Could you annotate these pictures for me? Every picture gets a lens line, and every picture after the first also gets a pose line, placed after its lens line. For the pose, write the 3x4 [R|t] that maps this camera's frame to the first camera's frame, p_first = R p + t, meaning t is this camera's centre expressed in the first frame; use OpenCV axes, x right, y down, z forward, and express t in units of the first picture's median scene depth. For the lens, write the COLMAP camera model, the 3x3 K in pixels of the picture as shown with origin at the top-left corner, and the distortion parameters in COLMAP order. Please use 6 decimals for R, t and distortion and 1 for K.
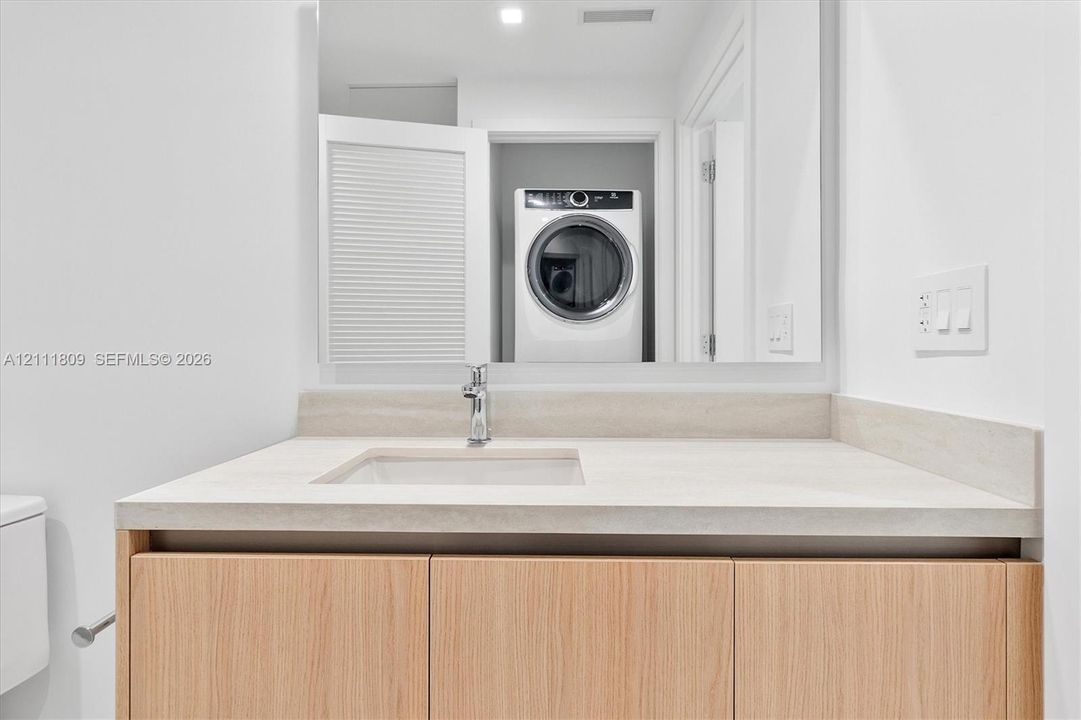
lens RADIAL K [[580.7, 0, 544.6], [0, 580.7, 356.2], [0, 0, 1]] dist [-0.000106, -0.000018]
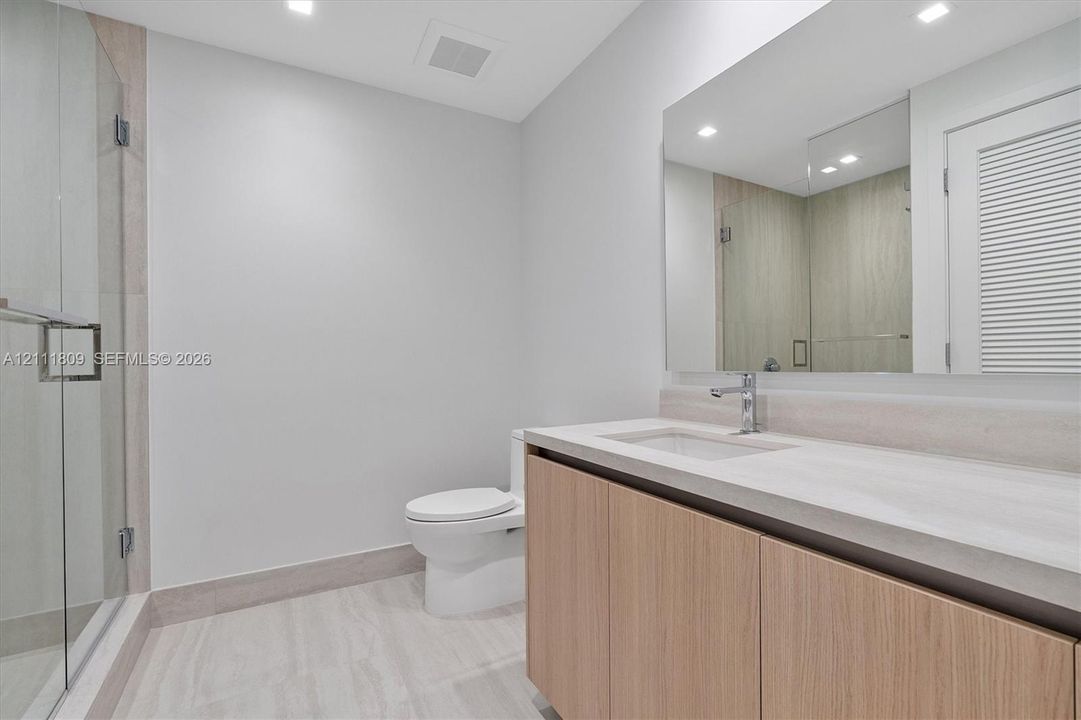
lens RADIAL K [[484.7, 0, 540.0], [0, 484.7, 369.7], [0, 0, 1]] dist [-0.001442, 0.000012]
pose [[0.500430, 0.006785, -0.865751, 0.968373], [0.001931, 0.999958, 0.008953, -0.006608], [0.865775, -0.006152, 0.500396, 0.087242]]
